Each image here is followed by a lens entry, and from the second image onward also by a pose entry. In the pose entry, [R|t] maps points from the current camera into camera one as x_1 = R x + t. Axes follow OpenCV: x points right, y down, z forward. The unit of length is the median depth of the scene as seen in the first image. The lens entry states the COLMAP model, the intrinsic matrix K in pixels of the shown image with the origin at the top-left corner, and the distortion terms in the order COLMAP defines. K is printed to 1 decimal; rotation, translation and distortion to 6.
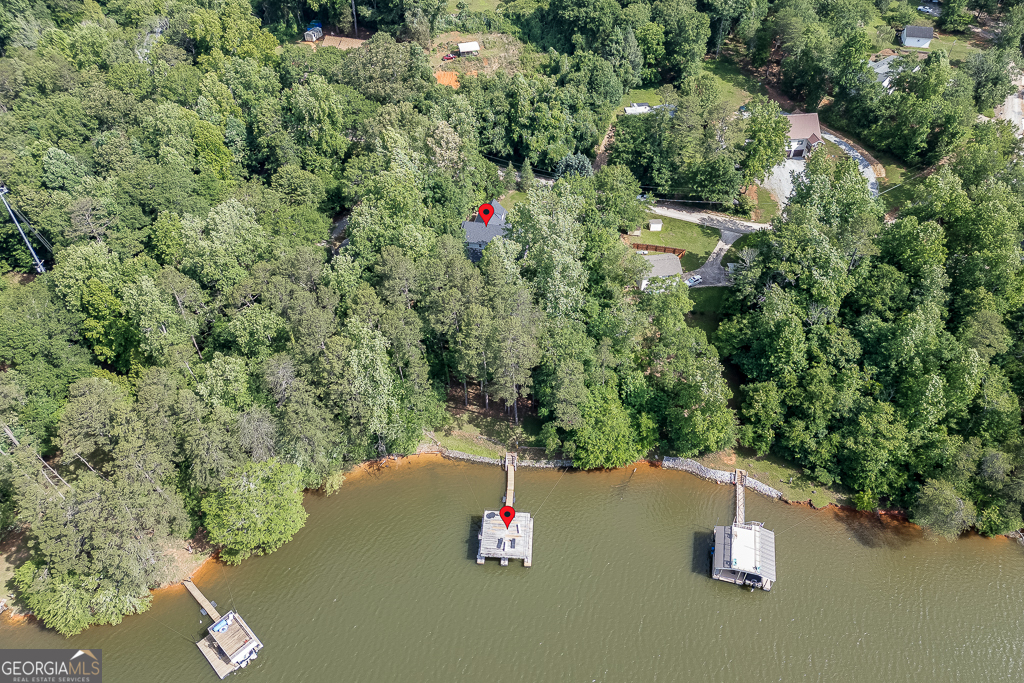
lens RADIAL K [[715.0, 0, 517.3], [0, 715.0, 335.5], [0, 0, 1]] dist [0.065361, -0.002805]
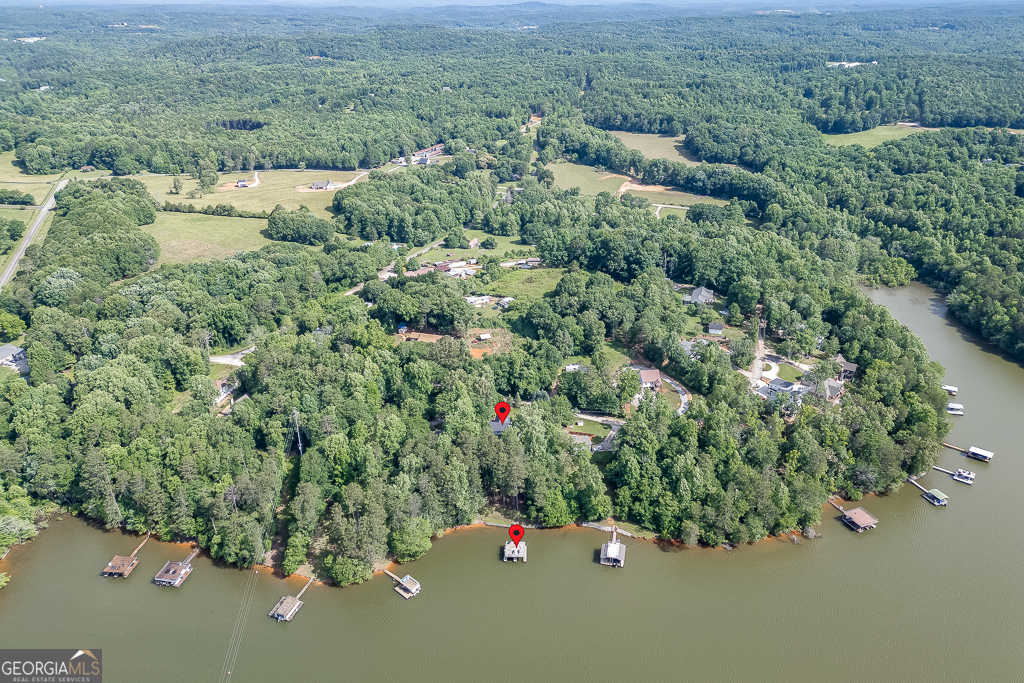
lens RADIAL K [[715.0, 0, 517.3], [0, 715.0, 335.5], [0, 0, 1]] dist [0.065361, -0.002805]
pose [[0.999320, -0.010835, 0.035256, -0.074658], [0.020784, 0.955085, -0.295601, 0.264029], [-0.030470, 0.296133, 0.954661, -1.300355]]
